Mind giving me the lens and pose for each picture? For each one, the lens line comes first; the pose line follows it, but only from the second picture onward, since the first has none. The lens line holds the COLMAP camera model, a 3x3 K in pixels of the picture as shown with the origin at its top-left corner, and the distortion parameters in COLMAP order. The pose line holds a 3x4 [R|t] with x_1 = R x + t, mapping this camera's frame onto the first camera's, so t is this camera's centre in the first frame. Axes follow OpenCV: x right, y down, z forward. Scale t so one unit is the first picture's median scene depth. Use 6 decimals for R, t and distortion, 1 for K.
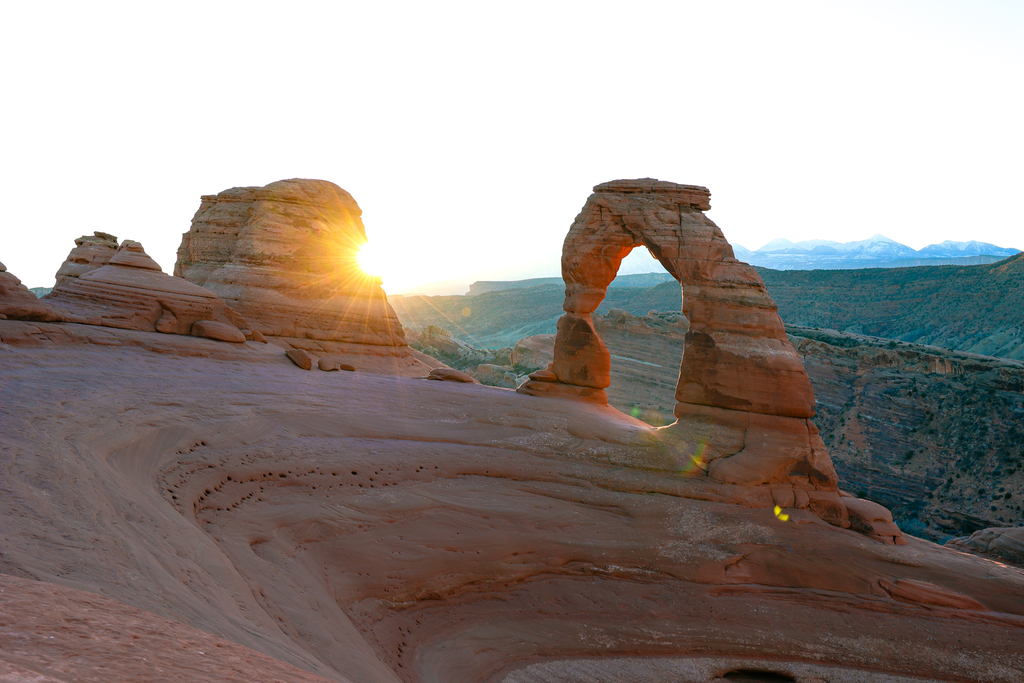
lens RADIAL K [[1291.9, 0, 512.0], [0, 1291.9, 341.5], [0, 0, 1]] dist [0.087722, -0.023881]
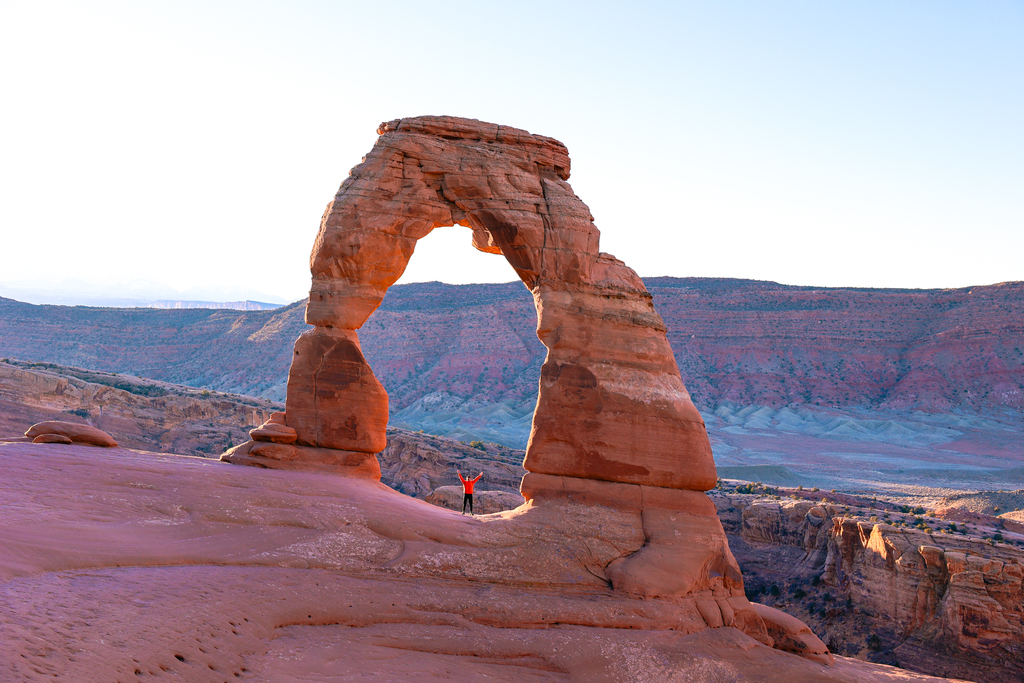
lens RADIAL K [[1291.9, 0, 512.0], [0, 1291.9, 341.5], [0, 0, 1]] dist [0.087722, -0.023881]
pose [[0.773569, 0.036073, 0.632685, -0.277533], [-0.010176, 0.998957, -0.044515, 0.010390], [-0.633631, 0.027998, 0.773129, 0.498303]]
